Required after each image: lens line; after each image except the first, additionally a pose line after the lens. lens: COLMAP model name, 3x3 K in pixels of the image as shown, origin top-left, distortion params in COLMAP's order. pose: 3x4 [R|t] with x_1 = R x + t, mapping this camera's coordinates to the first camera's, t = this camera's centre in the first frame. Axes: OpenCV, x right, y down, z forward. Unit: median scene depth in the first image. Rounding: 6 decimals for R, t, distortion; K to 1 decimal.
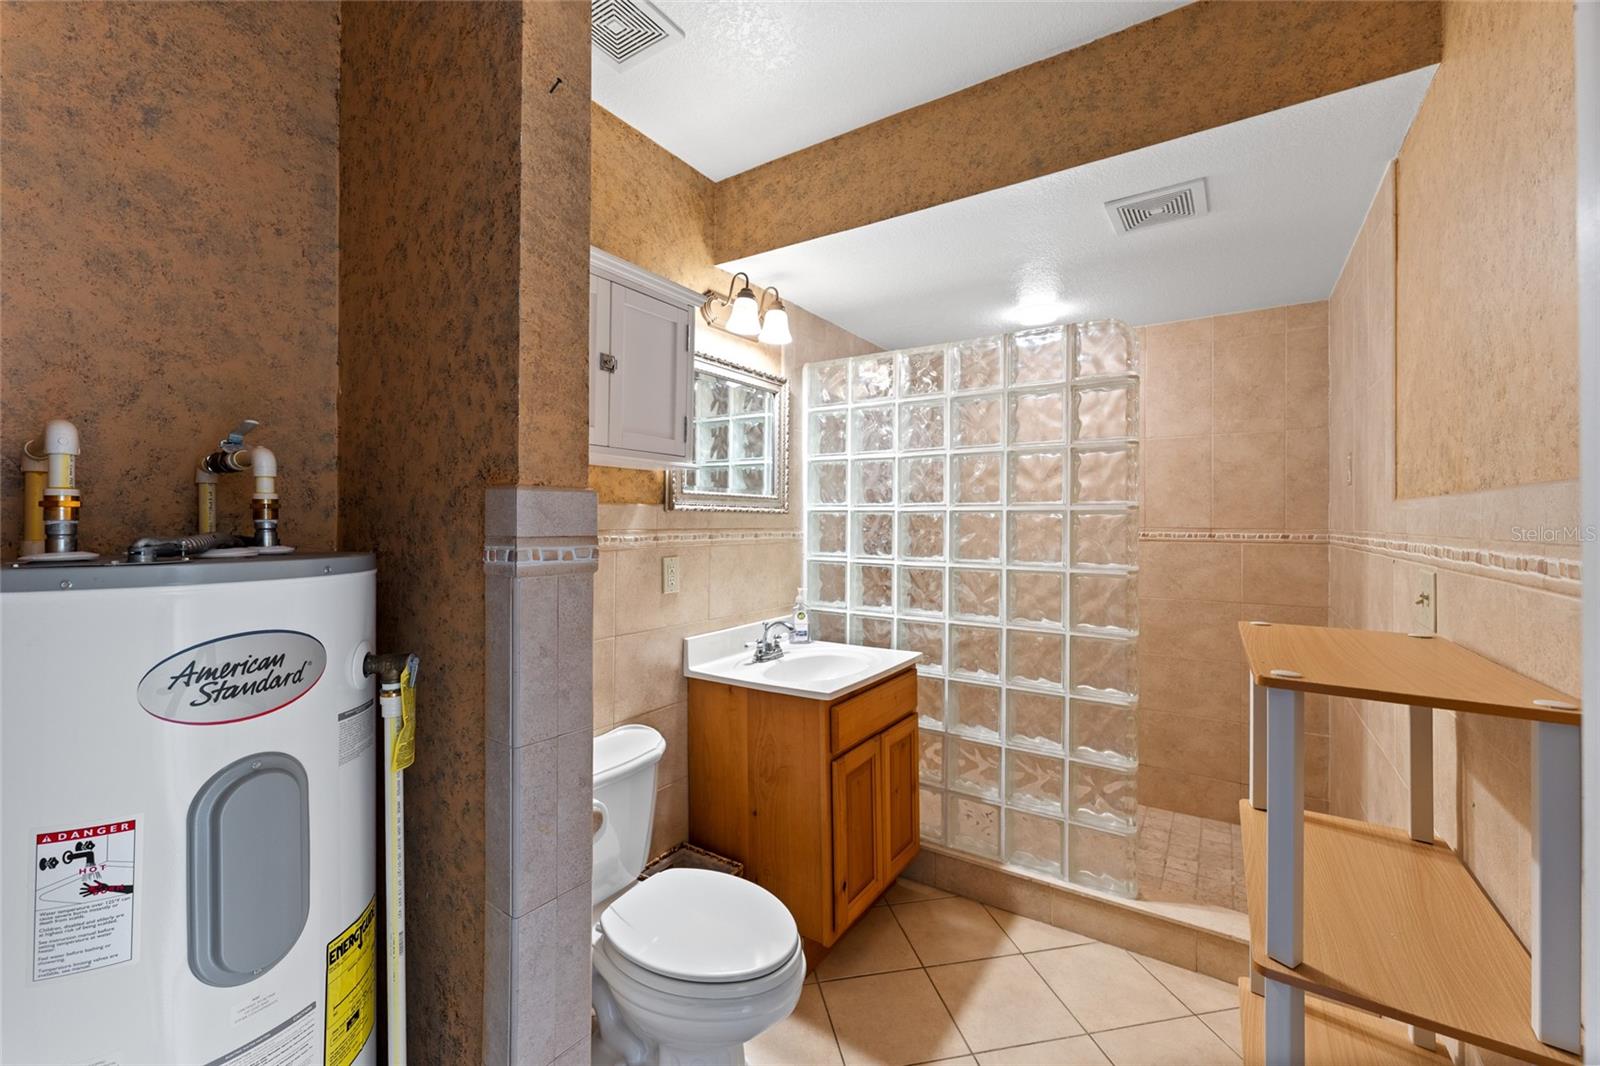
lens RADIAL K [[654.8, 0, 799.8], [0, 654.8, 520.0], [0, 0, 1]] dist [0.000681, -0.000436]
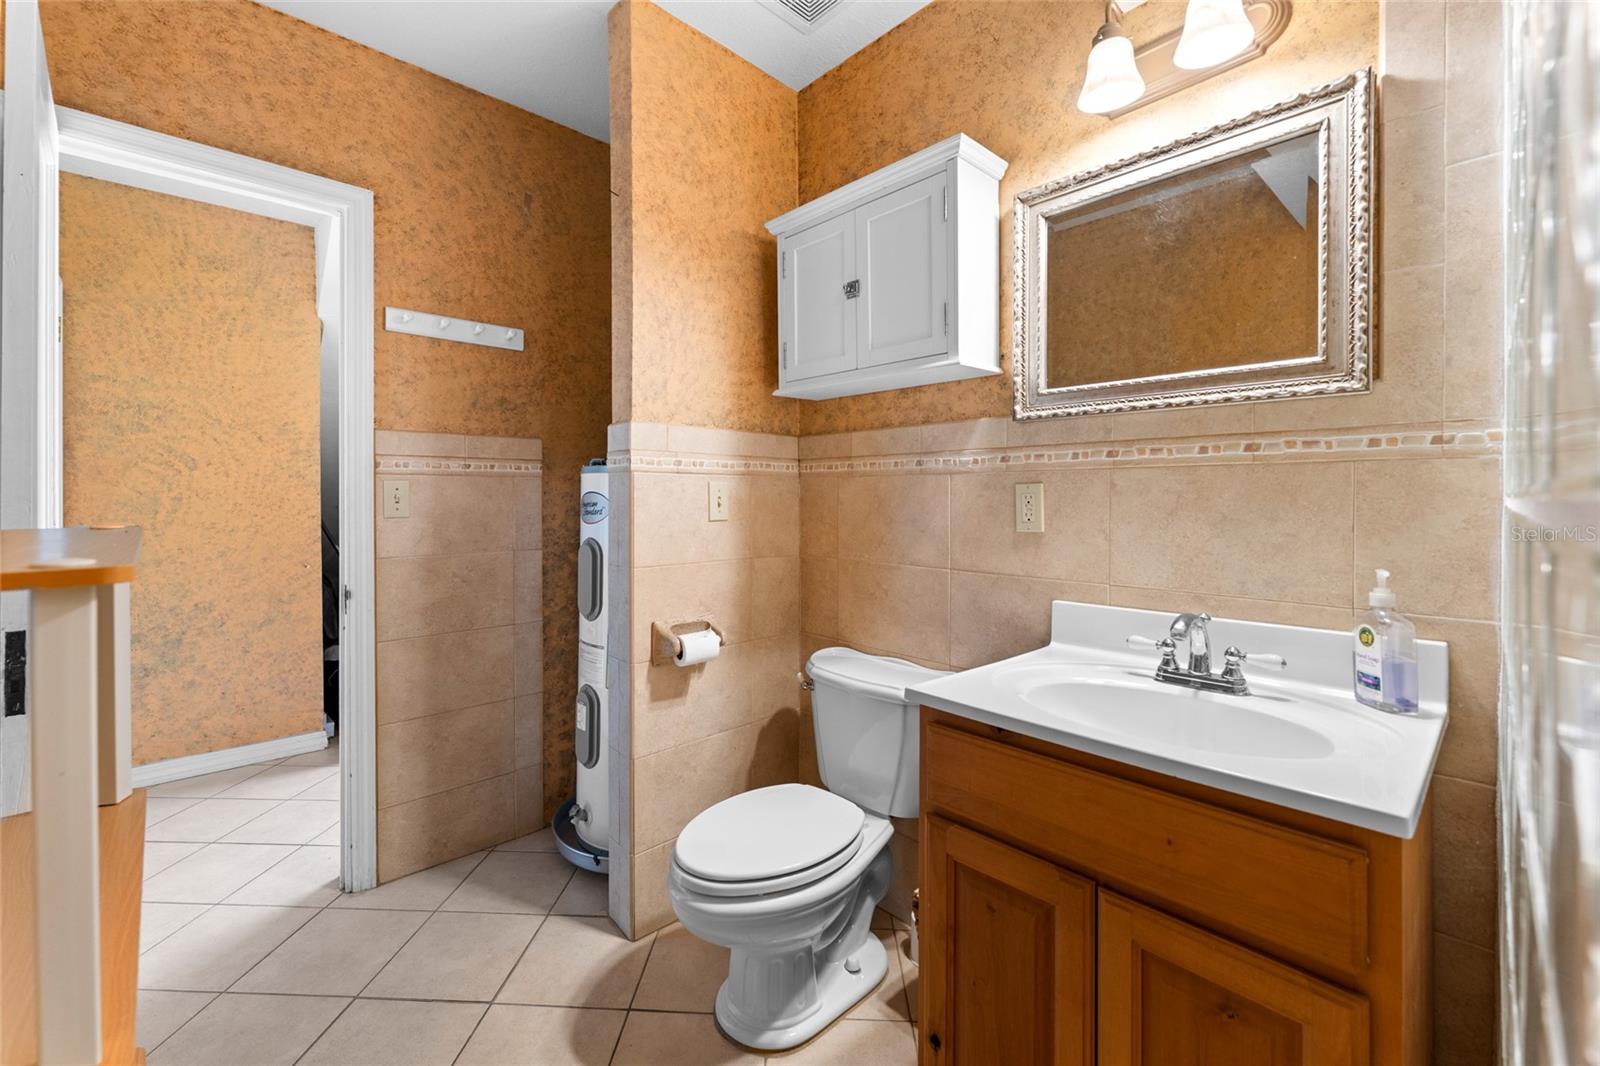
lens RADIAL K [[654.8, 0, 777.9], [0, 654.8, 504.9], [0, 0, 1]] dist [0.000681, -0.000436]
pose [[-0.250916, 0.005052, -0.967996, 0.608799], [-0.003985, 0.999973, 0.006252, 0.079242], [0.968001, 0.005426, -0.250889, 0.933011]]
